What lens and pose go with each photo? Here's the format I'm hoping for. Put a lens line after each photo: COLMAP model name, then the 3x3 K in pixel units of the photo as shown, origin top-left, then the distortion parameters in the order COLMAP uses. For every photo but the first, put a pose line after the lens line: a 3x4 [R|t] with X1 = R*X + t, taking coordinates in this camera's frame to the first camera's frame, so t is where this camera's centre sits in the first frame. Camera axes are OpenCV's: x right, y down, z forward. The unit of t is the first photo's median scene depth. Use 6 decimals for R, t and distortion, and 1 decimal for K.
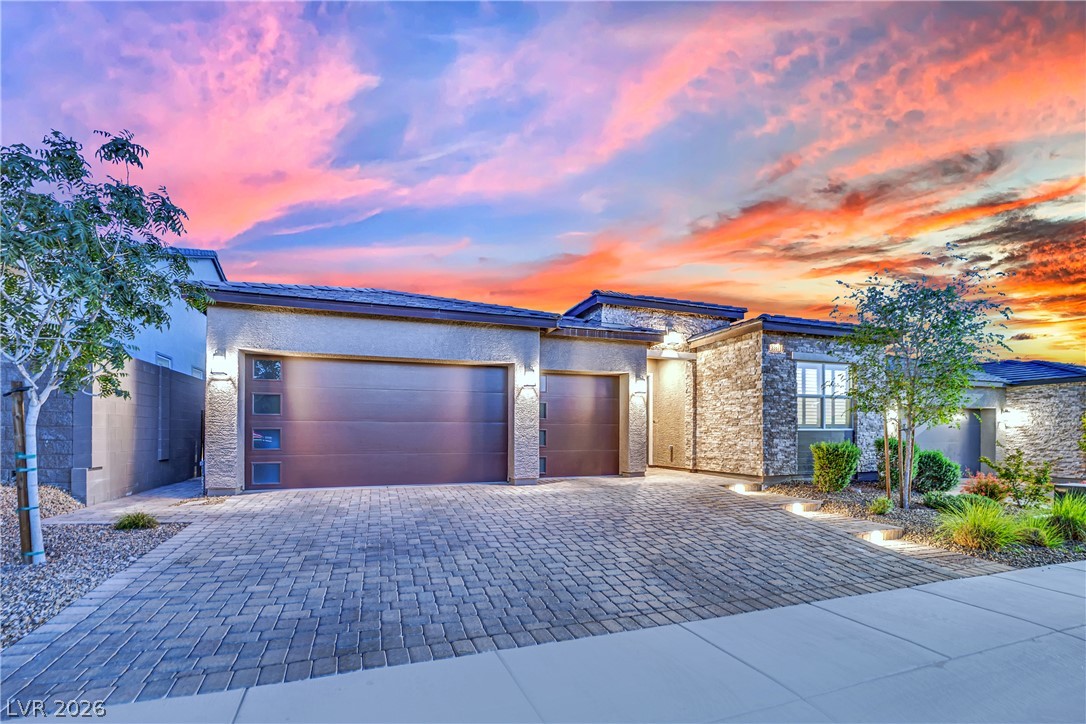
lens RADIAL K [[459.3, 0, 545.3], [0, 459.3, 349.4], [0, 0, 1]] dist [-0.019770, -0.000118]
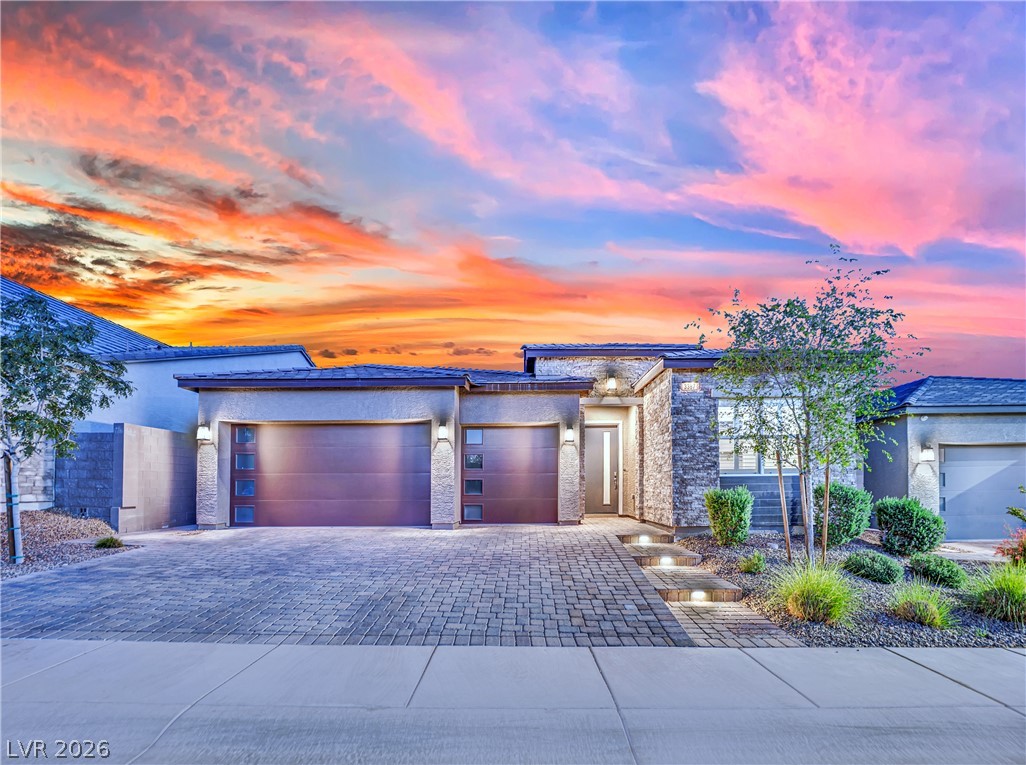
lens RADIAL K [[437.5, 0, 513.0], [0, 437.5, 382.5], [0, 0, 1]] dist [-0.023592, 0.000608]
pose [[0.942897, -0.084249, -0.322253, 0.461400], [0.067320, 0.995719, -0.063344, 0.020403], [0.326210, 0.038033, 0.944532, 0.050501]]
